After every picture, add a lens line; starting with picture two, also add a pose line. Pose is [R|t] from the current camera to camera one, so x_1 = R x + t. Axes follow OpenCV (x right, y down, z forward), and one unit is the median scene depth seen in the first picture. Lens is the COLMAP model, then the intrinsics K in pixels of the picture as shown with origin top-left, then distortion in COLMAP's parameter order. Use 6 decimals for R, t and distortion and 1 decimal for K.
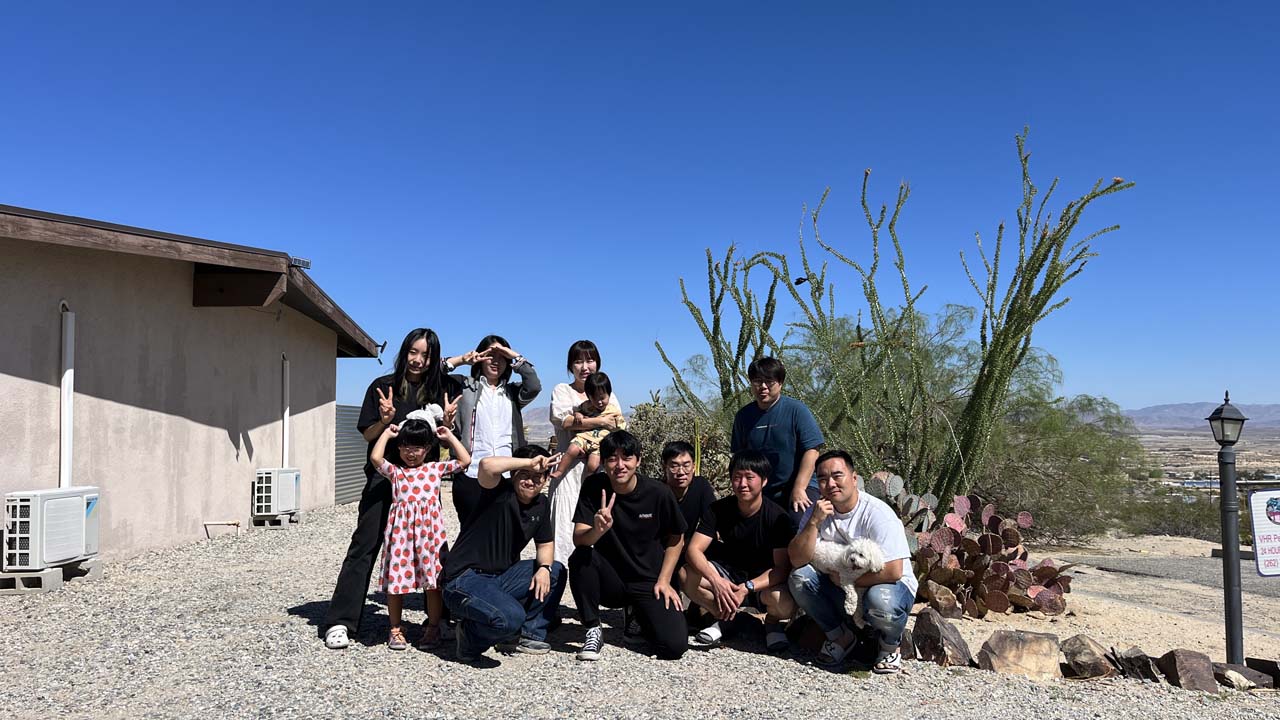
lens RADIAL K [[958.9, 0, 640.9], [0, 958.9, 350.7], [0, 0, 1]] dist [0.042443, -0.049652]
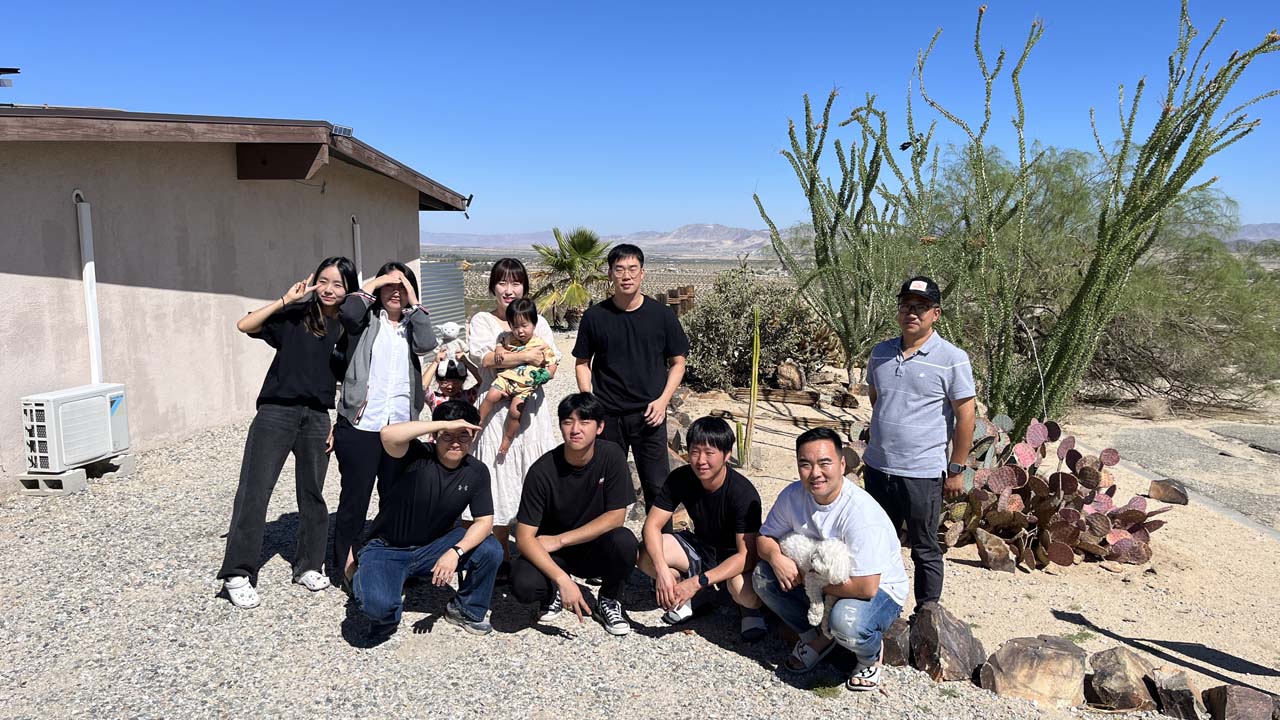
lens RADIAL K [[958.9, 0, 639.2], [0, 958.9, 364.4], [0, 0, 1]] dist [0.042443, -0.049652]
pose [[0.986995, 0.032549, -0.157424, 0.113483], [0.000235, 0.978993, 0.203893, -0.077291], [0.160754, -0.201278, 0.966253, 0.118714]]
